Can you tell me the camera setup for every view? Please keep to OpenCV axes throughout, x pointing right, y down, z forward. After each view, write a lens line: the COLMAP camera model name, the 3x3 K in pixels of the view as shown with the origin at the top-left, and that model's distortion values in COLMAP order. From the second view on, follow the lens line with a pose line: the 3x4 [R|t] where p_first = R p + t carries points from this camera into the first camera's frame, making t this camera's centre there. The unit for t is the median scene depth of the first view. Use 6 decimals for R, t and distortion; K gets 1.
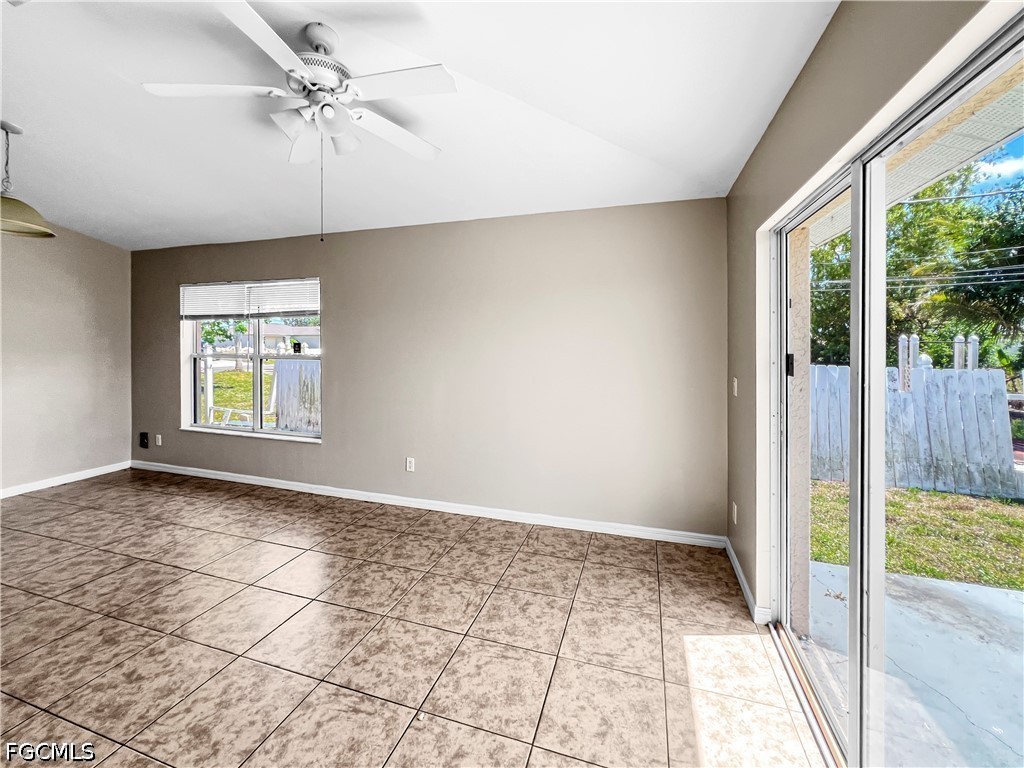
lens RADIAL K [[428.1, 0, 505.5], [0, 428.1, 350.6], [0, 0, 1]] dist [-0.000860, 0.000391]
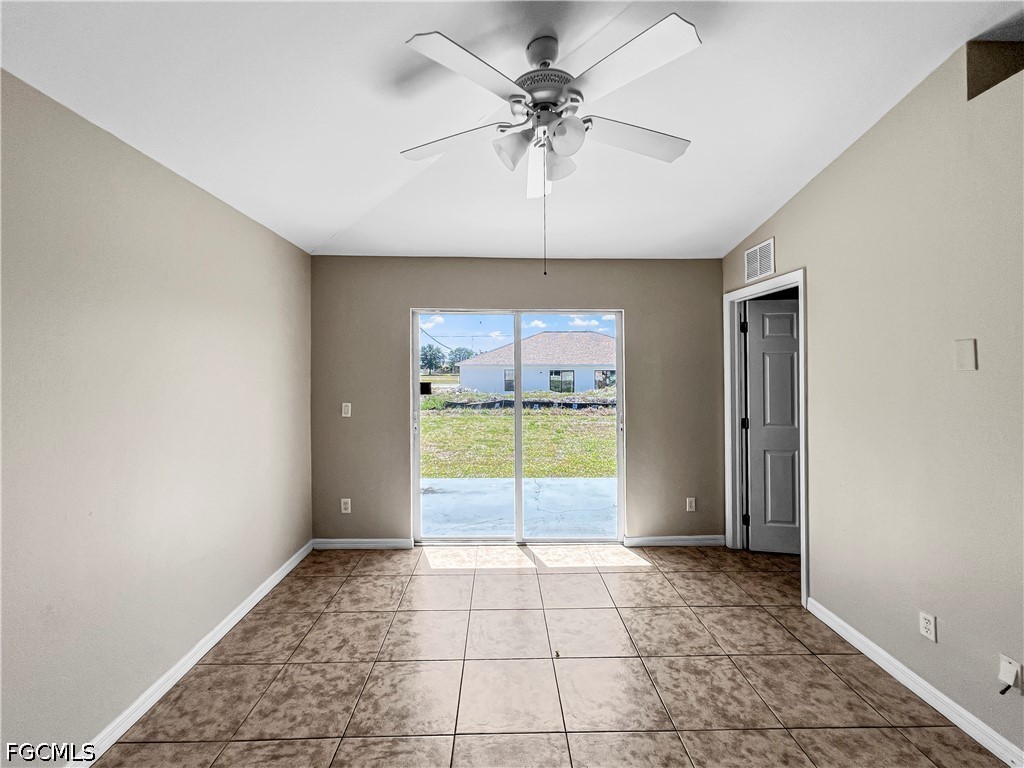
lens RADIAL K [[433.6, 0, 507.7], [0, 433.6, 370.1], [0, 0, 1]] dist [-0.000008, 0.000127]
pose [[-0.326205, -0.006937, 0.945274, -0.786705], [0.016738, 0.999774, 0.013113, -0.040774], [-0.945151, 0.020100, -0.326015, 0.857723]]
